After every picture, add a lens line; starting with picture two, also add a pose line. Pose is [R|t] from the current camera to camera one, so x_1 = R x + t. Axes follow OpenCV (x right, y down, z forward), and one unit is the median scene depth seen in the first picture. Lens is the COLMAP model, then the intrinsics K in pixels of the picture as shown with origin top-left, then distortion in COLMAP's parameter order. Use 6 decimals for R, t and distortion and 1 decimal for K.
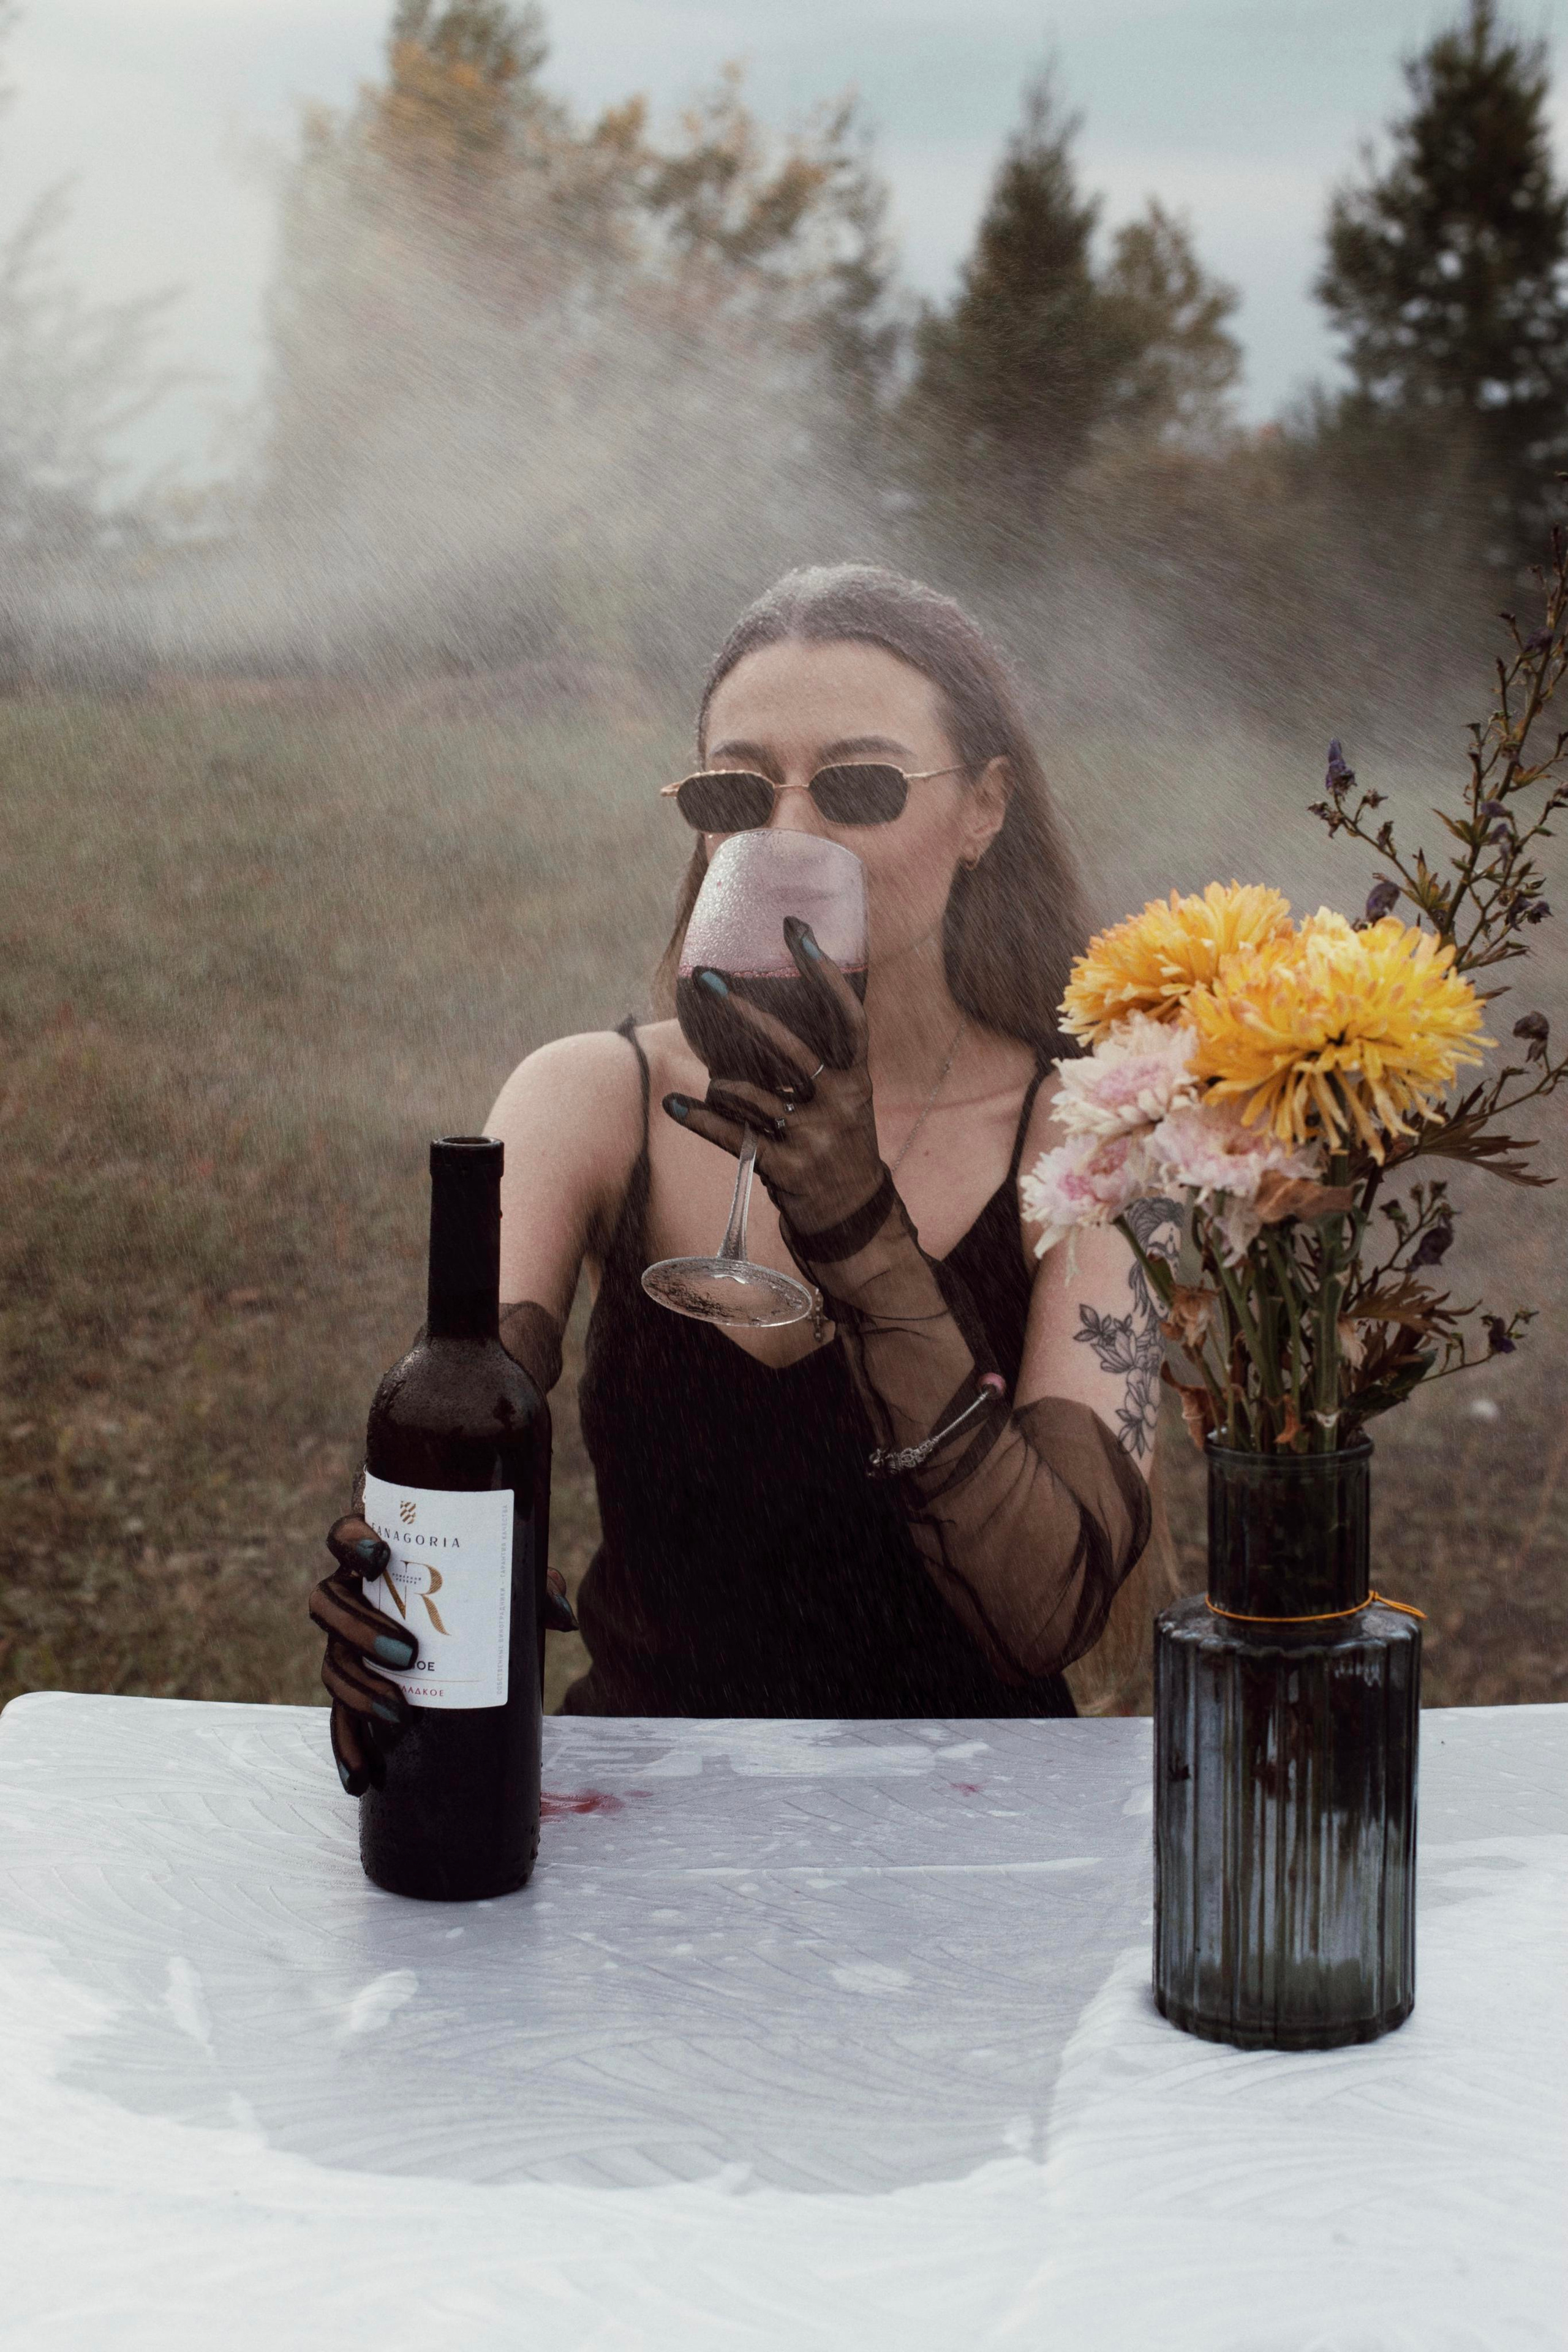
lens RADIAL K [[3569.2, 0, 791.9], [0, 3569.2, 1217.6], [0, 0, 1]] dist [-0.126247, 0.021436]
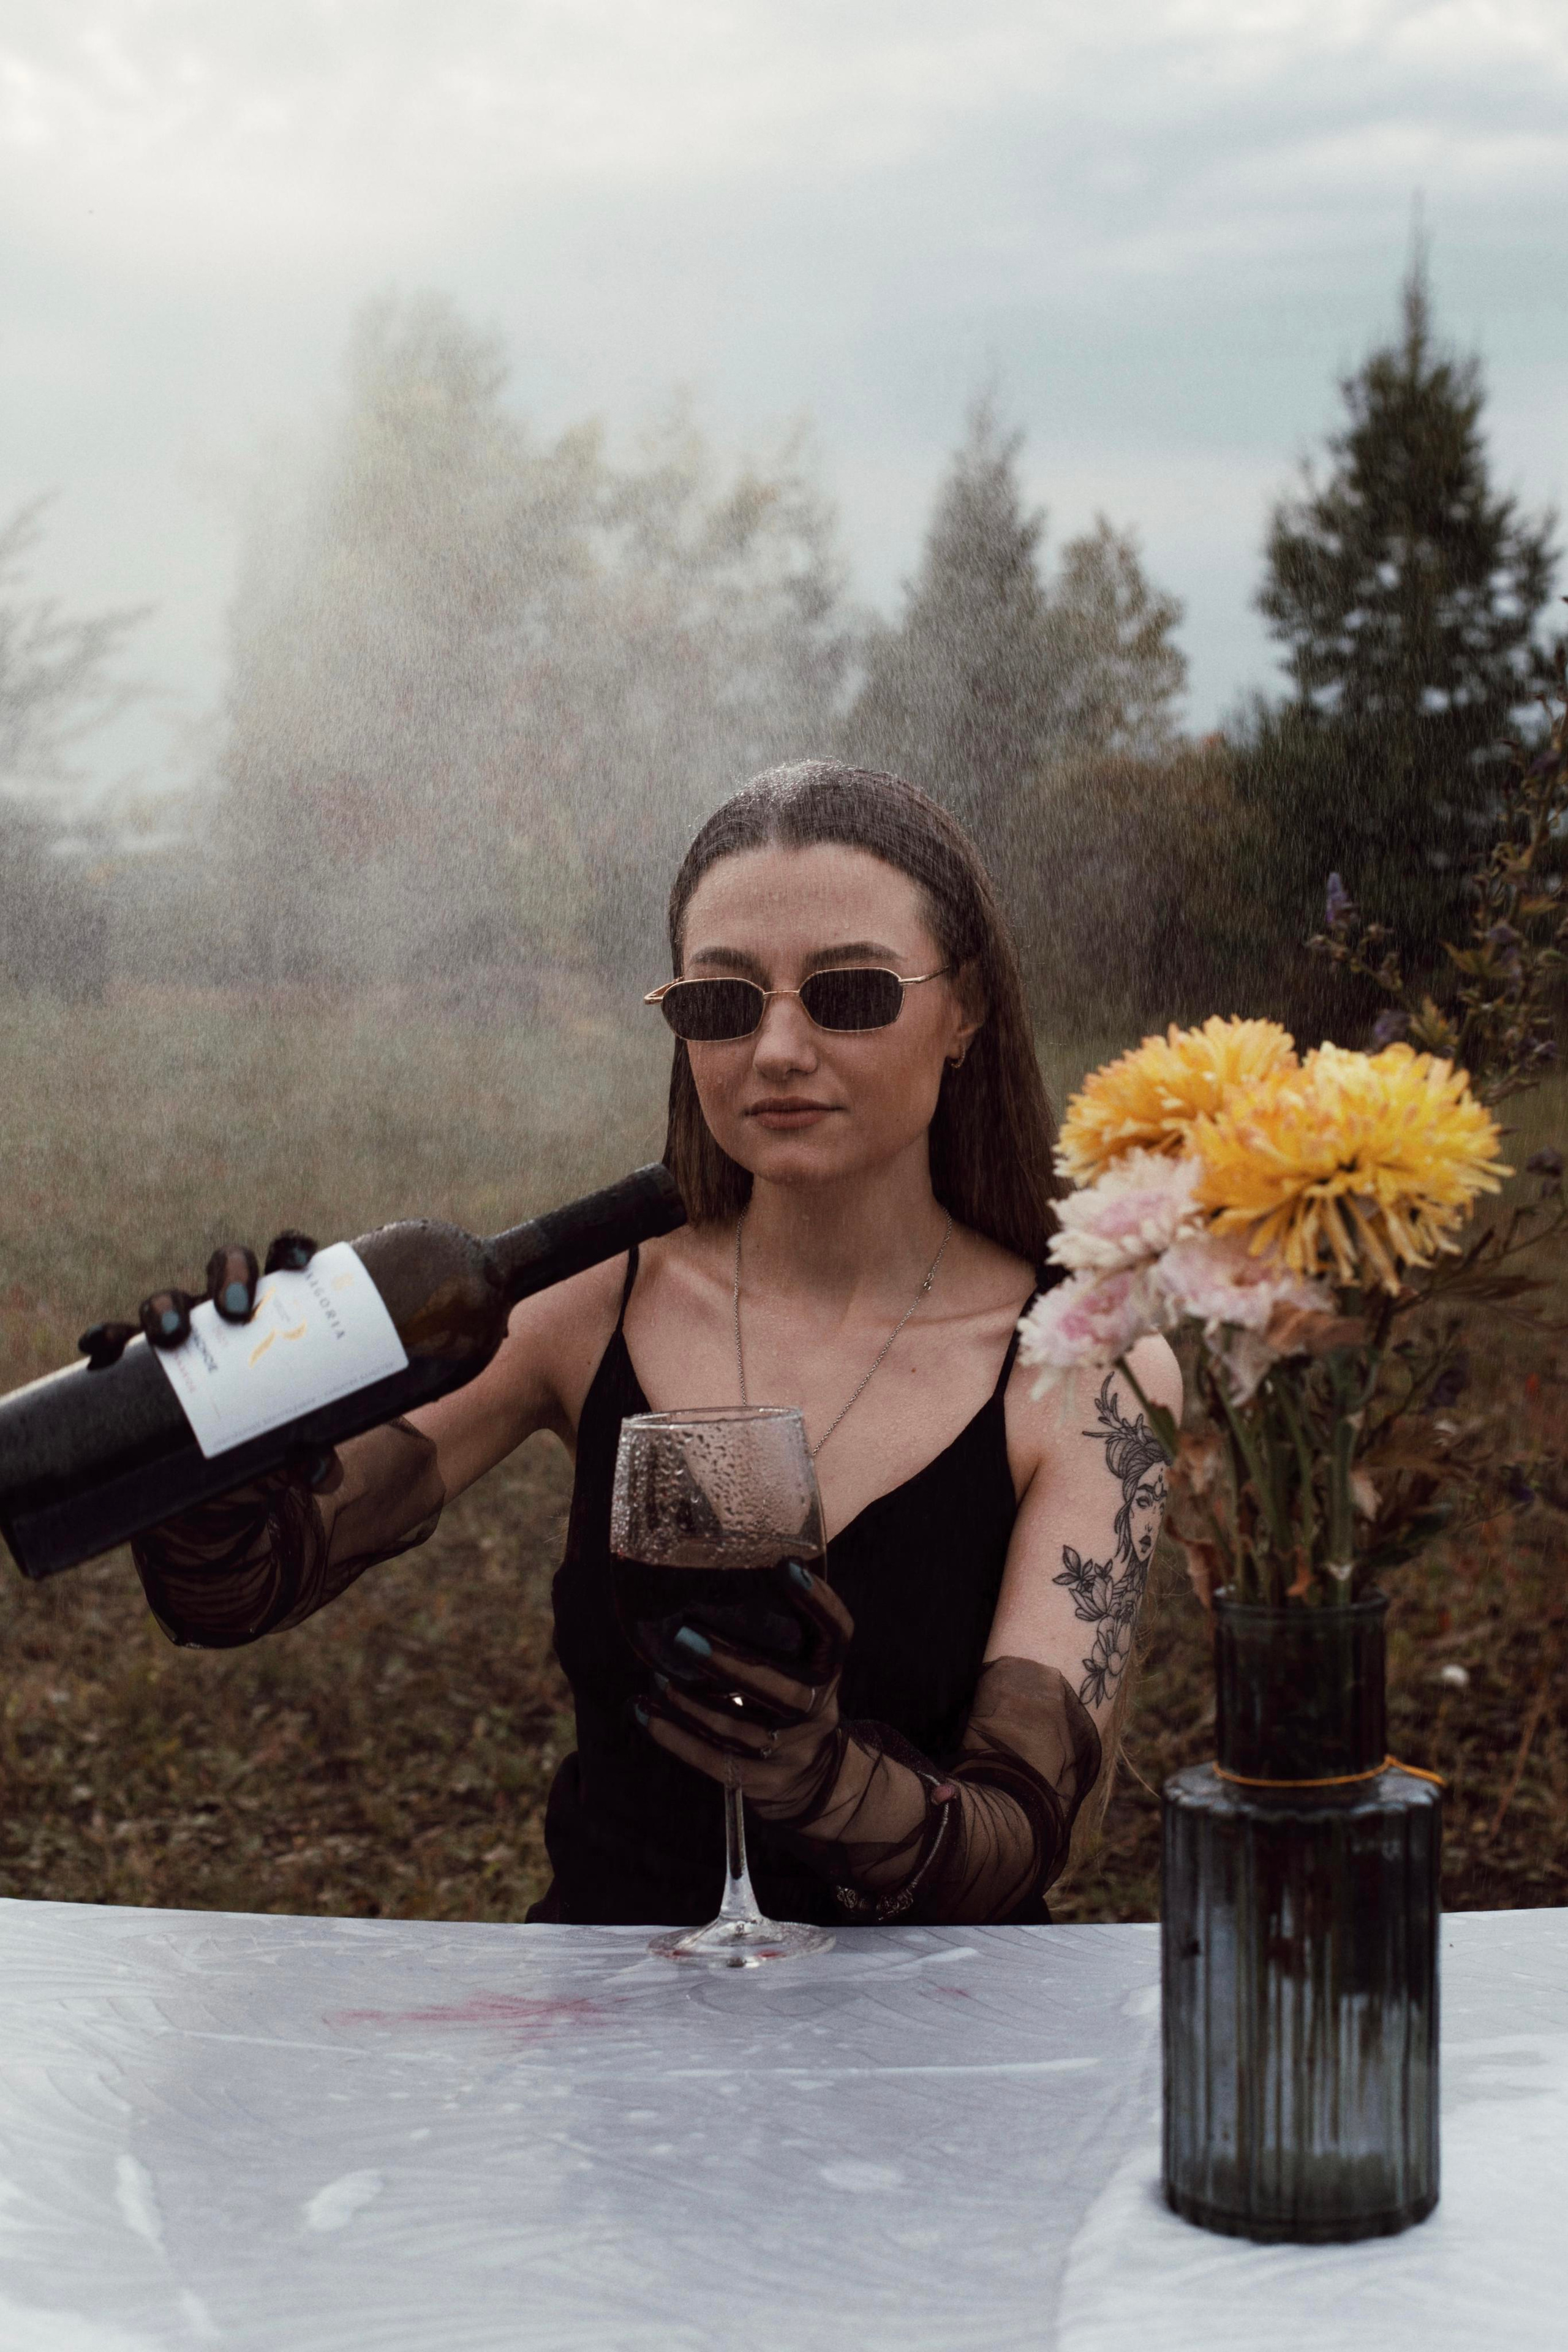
lens RADIAL K [[3554.7, 0, 774.7], [0, 3554.7, 1179.2], [0, 0, 1]] dist [-0.122328, -0.007131]
pose [[0.999957, -0.001022, 0.009229, -0.009910], [0.001910, 0.995314, -0.096673, 0.042784], [-0.009087, 0.096687, 0.995273, 0.045119]]
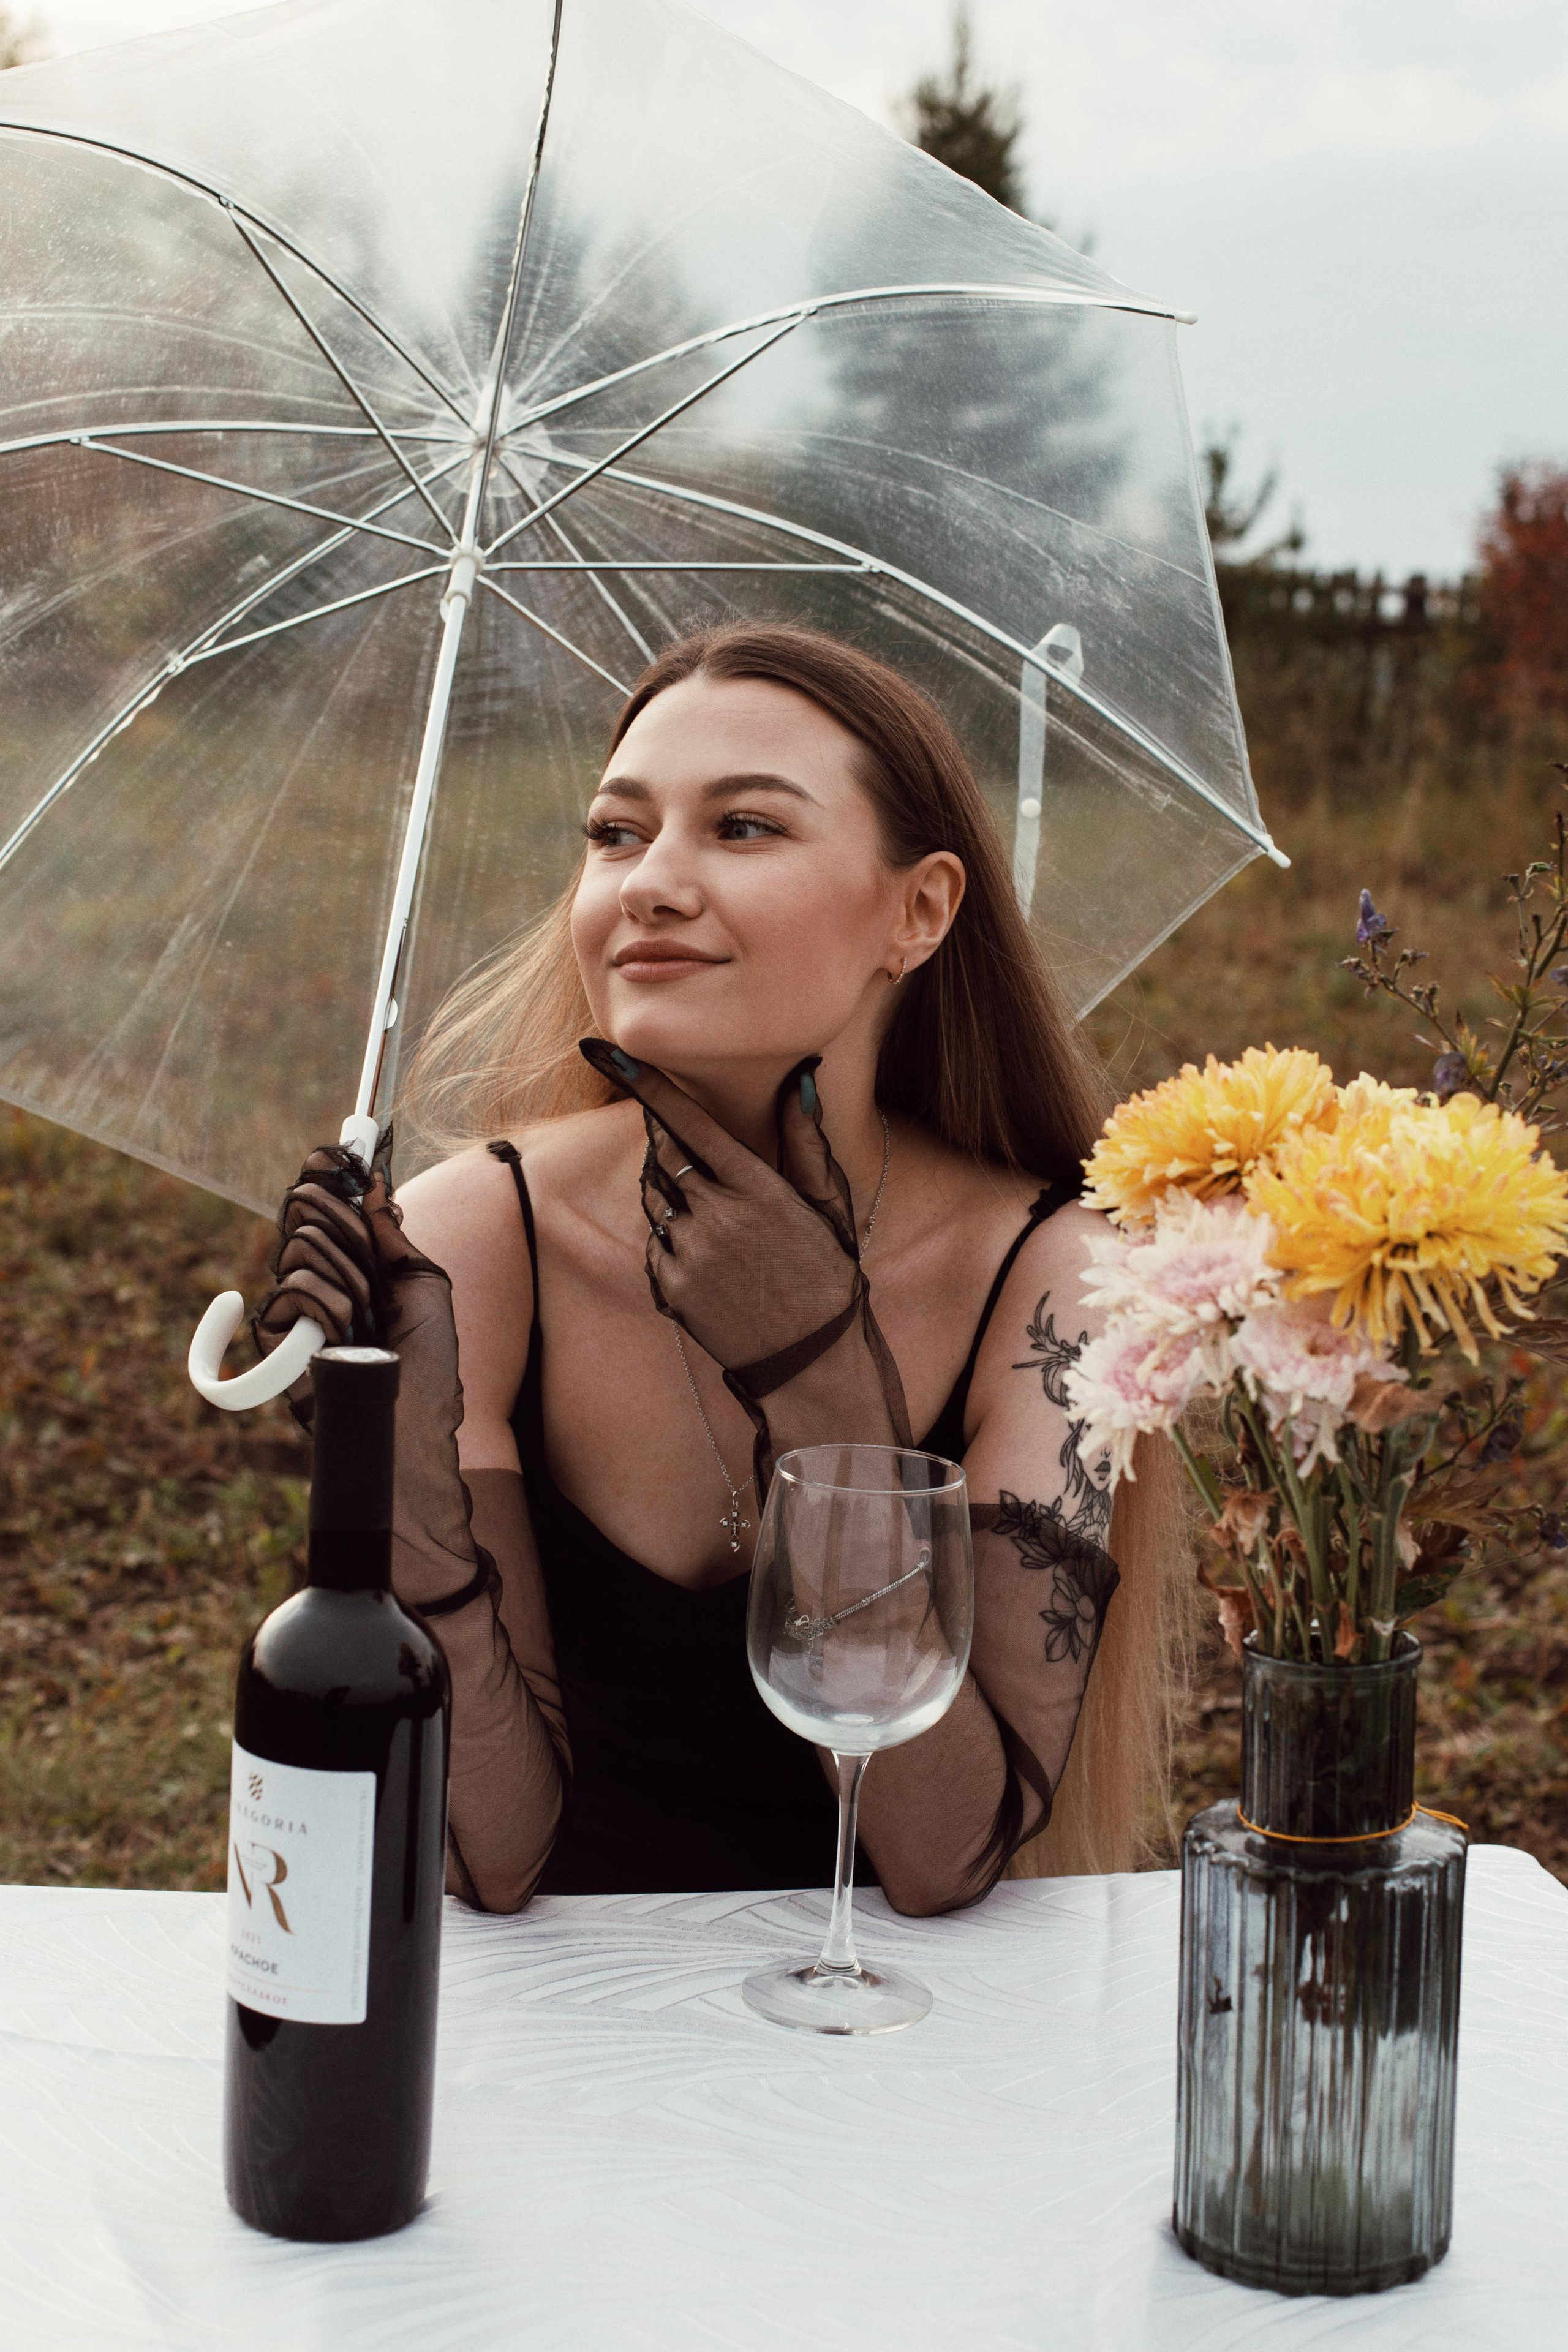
lens RADIAL K [[3414.4, 0, 776.9], [0, 3414.4, 1174.9], [0, 0, 1]] dist [-0.124917, 0.025917]
pose [[0.989508, -0.004044, 0.144425, -0.132649], [0.004900, 0.999973, -0.005566, -0.056465], [-0.144398, 0.006216, 0.989500, 0.139219]]
